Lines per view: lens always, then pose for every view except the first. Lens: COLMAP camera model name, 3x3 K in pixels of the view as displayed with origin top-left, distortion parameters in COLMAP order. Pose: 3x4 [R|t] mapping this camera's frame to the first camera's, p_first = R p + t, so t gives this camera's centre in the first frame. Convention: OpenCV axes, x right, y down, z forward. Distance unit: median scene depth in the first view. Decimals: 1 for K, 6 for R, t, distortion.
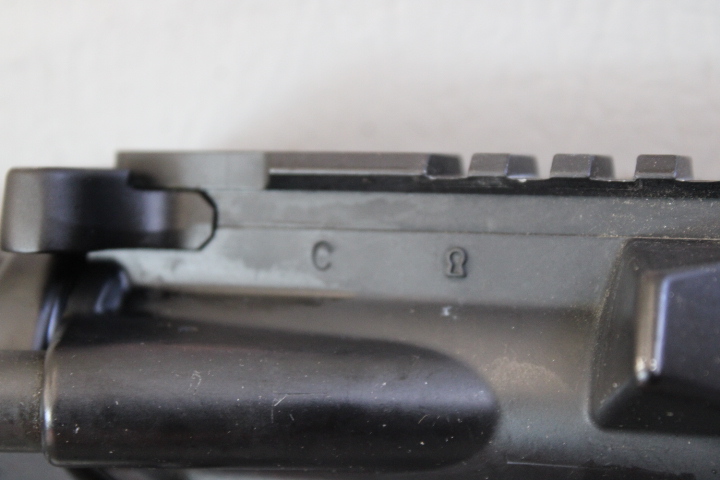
lens RADIAL K [[1814.9, 0, 360.0], [0, 1814.9, 240.0], [0, 0, 1]] dist [0.101971, 0.375009]
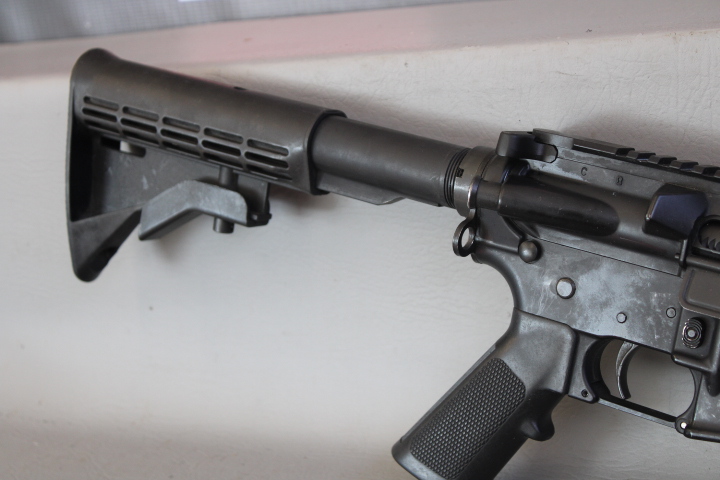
lens RADIAL K [[1539.0, 0, 360.0], [0, 1539.0, 240.0], [0, 0, 1]] dist [0.064000, 0.330823]
pose [[0.946295, 0.191130, -0.260759, 0.370845], [-0.162508, 0.978444, 0.127433, -0.170105], [0.279494, -0.078214, 0.956956, -1.972506]]
